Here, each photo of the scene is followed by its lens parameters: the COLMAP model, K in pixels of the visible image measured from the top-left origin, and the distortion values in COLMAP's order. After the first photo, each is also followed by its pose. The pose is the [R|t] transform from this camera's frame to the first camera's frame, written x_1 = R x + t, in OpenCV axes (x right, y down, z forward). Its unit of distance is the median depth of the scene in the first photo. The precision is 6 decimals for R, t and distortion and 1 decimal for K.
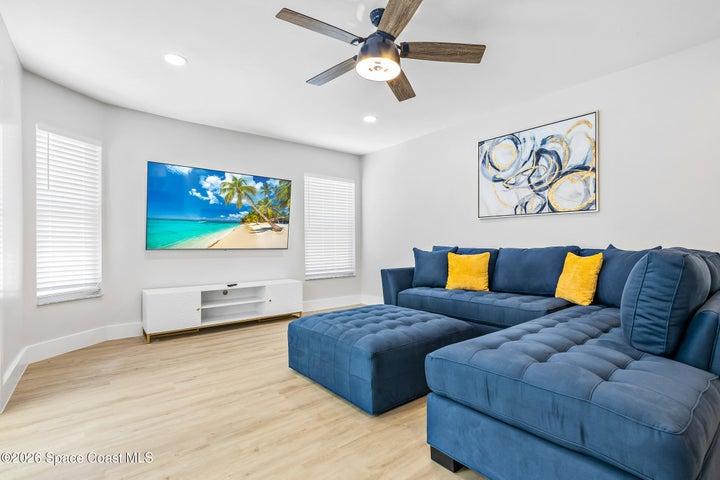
lens RADIAL K [[338.5, 0, 359.8], [0, 338.5, 243.8], [0, 0, 1]] dist [-0.002908, -0.000079]
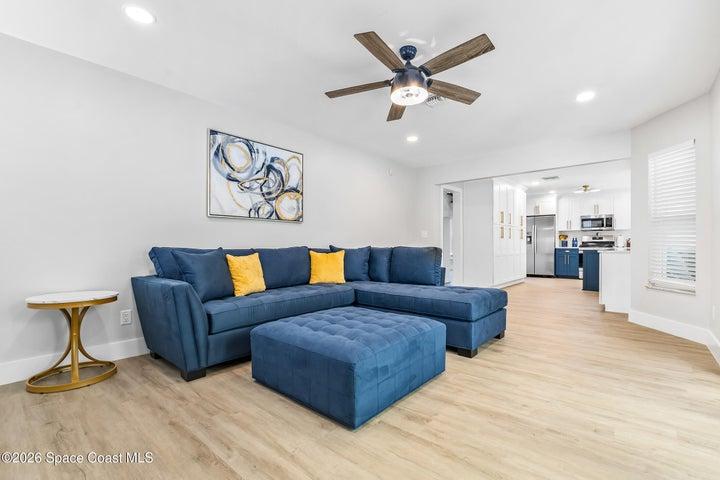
lens RADIAL K [[327.1, 0, 388.1], [0, 327.1, 241.3], [0, 0, 1]] dist [0.000102, 0.000018]
pose [[-0.223650, 0.017798, 0.974507, -0.616880], [0.002724, 0.999841, -0.017635, 0.008060], [-0.974666, -0.001290, -0.223663, 0.784529]]
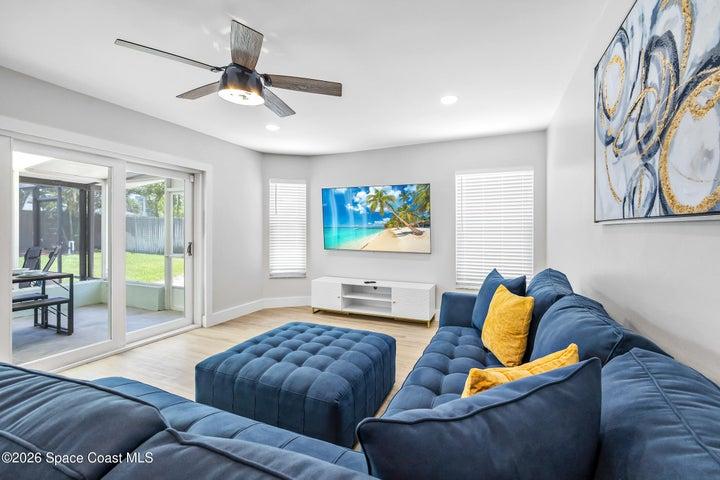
lens RADIAL K [[310.9, 0, 363.4], [0, 310.9, 229.2], [0, 0, 1]] dist [-0.001649, -0.000143]
pose [[0.463177, 0.003646, -0.886258, 0.632052], [-0.001661, 0.999993, 0.003246, -0.072502], [0.886264, -0.000031, 0.463180, 0.529008]]
